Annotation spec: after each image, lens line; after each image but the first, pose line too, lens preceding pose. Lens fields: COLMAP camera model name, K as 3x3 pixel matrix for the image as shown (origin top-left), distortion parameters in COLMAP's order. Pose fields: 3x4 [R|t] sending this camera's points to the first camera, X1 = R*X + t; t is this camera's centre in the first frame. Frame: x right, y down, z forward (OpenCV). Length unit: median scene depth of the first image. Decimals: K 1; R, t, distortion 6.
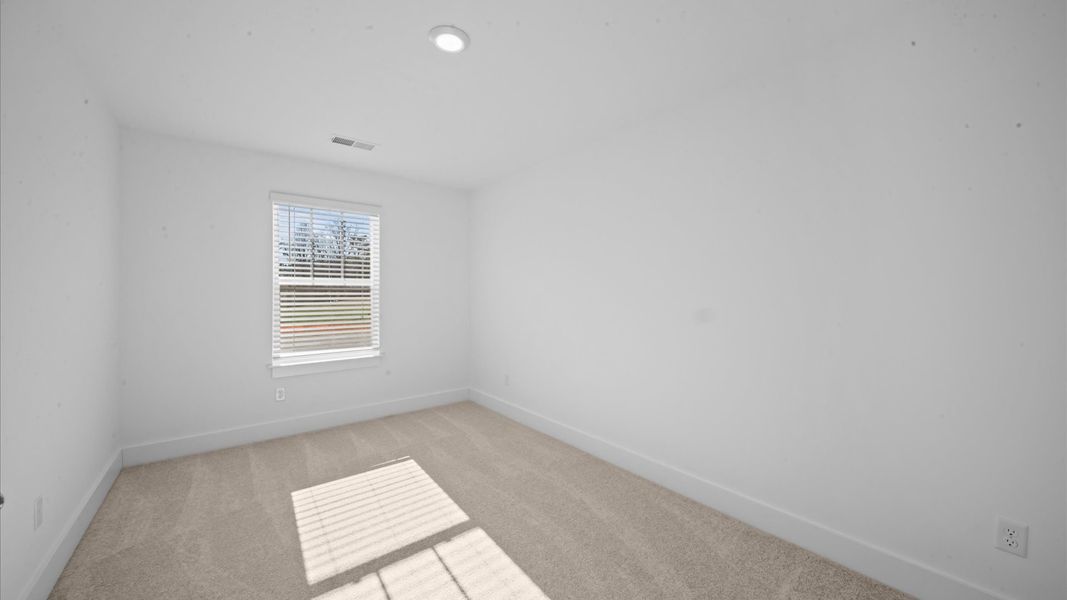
lens RADIAL K [[377.1, 0, 541.3], [0, 377.1, 291.6], [0, 0, 1]] dist [-0.006545, 0.000633]
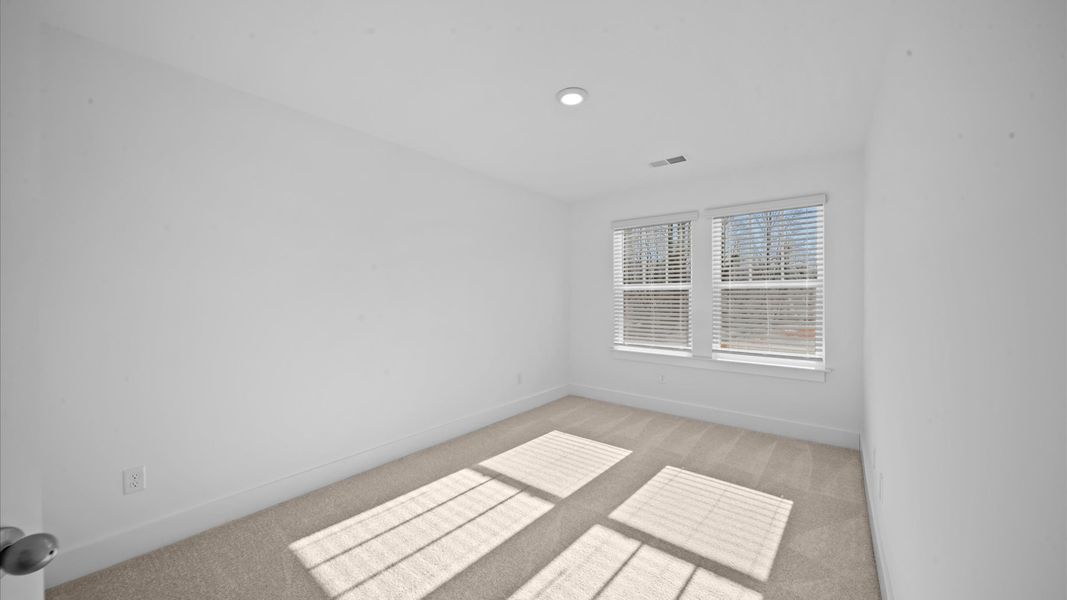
lens RADIAL K [[377.1, 0, 540.0], [0, 377.1, 301.0], [0, 0, 1]] dist [-0.006545, 0.000633]
pose [[0.215705, 0.014409, -0.976352, 0.542825], [0.005181, 0.999860, 0.015900, -0.002724], [0.976445, -0.008488, 0.215600, 0.425005]]
